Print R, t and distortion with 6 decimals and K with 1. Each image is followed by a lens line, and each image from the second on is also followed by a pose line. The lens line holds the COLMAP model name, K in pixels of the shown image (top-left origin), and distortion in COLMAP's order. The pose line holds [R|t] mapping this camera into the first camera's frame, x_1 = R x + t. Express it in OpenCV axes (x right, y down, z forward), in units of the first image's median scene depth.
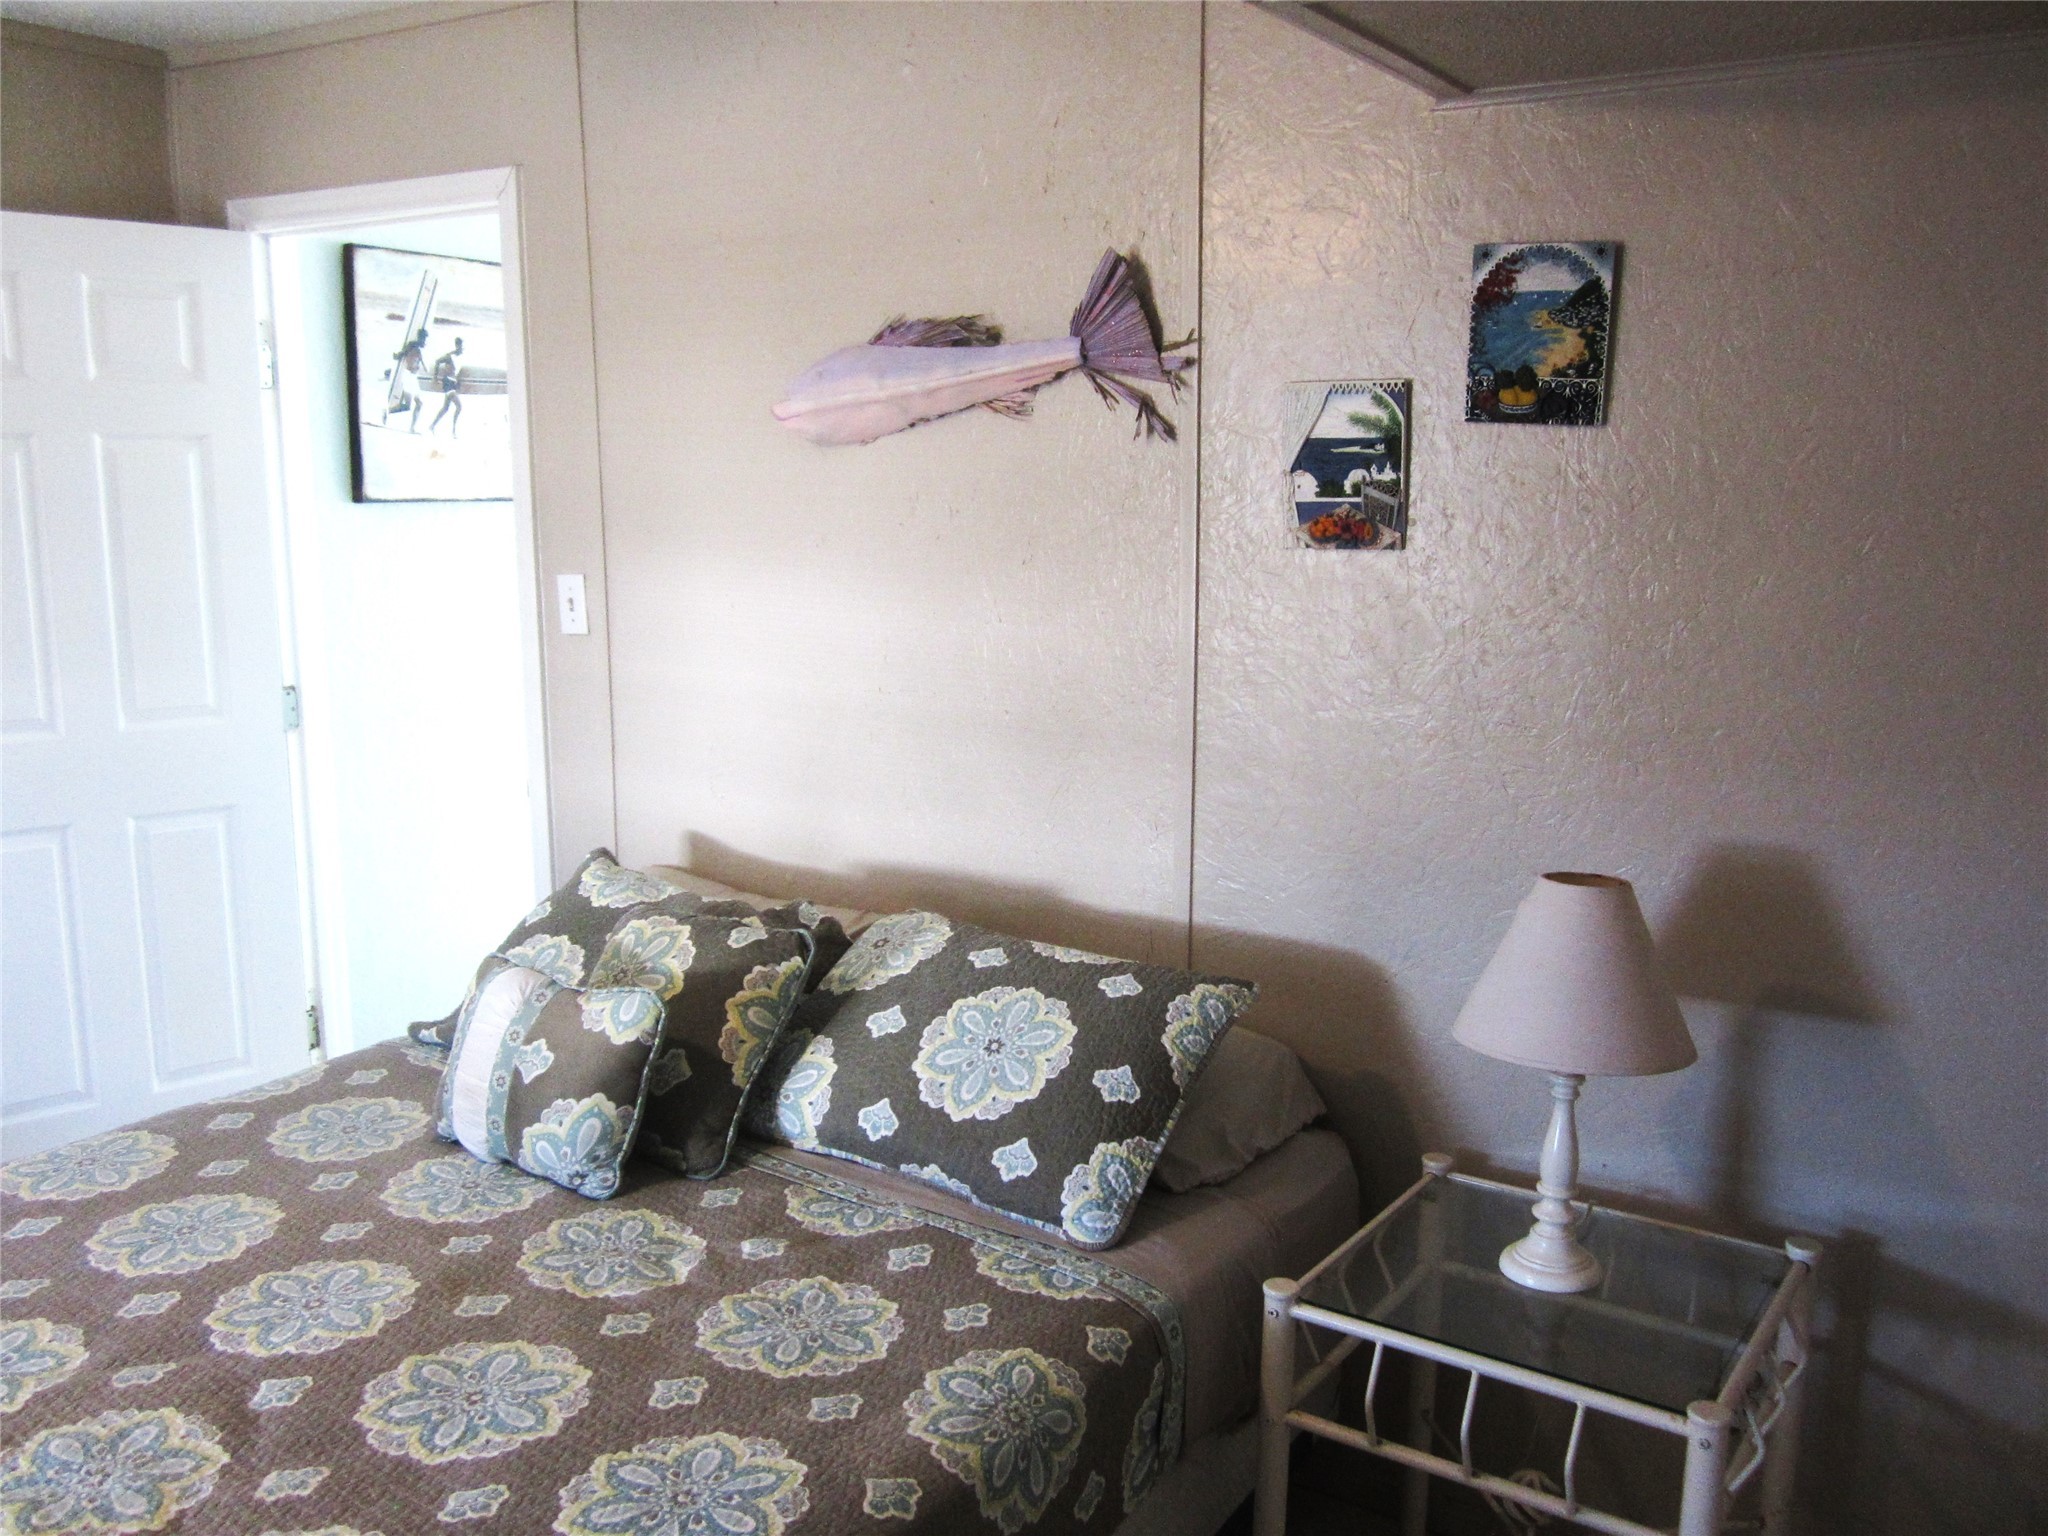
lens RADIAL K [[1653.3, 0, 1057.8], [0, 1653.3, 818.2], [0, 0, 1]] dist [-0.041867, -0.014654]
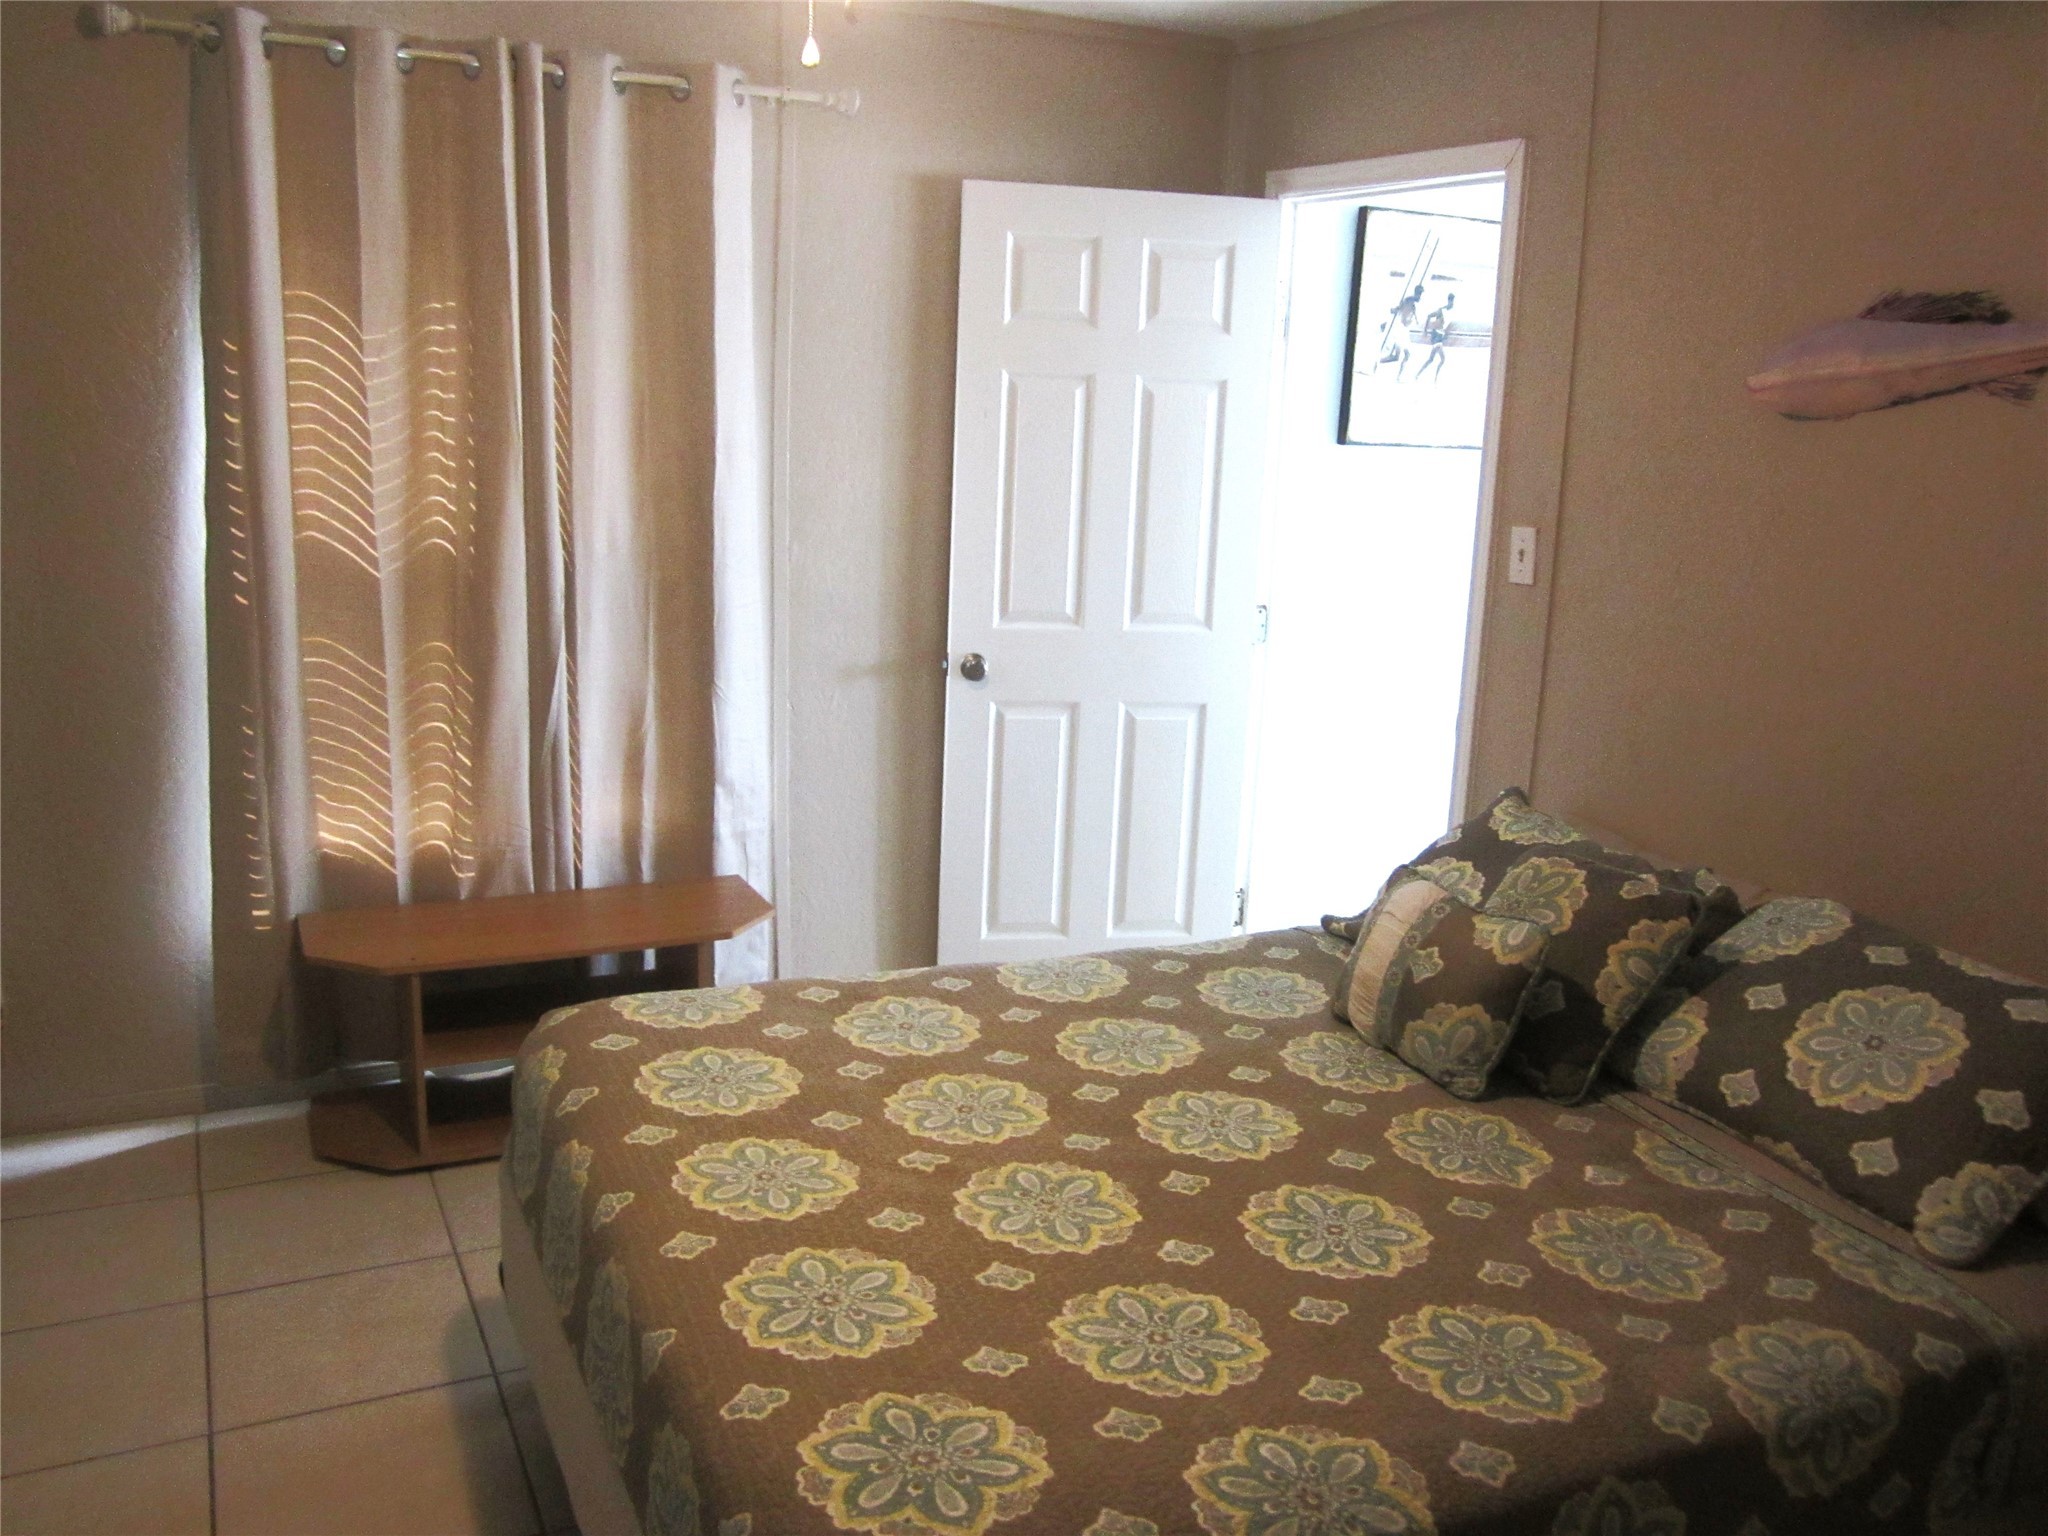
lens RADIAL K [[1689.5, 0, 1026.6], [0, 1689.5, 764.7], [0, 0, 1]] dist [-0.049647, 0.013248]
pose [[0.839070, 0.140318, -0.525616, 0.036460], [-0.137806, 0.989474, 0.044162, -0.000852], [0.526280, 0.035379, 0.849575, -0.120777]]
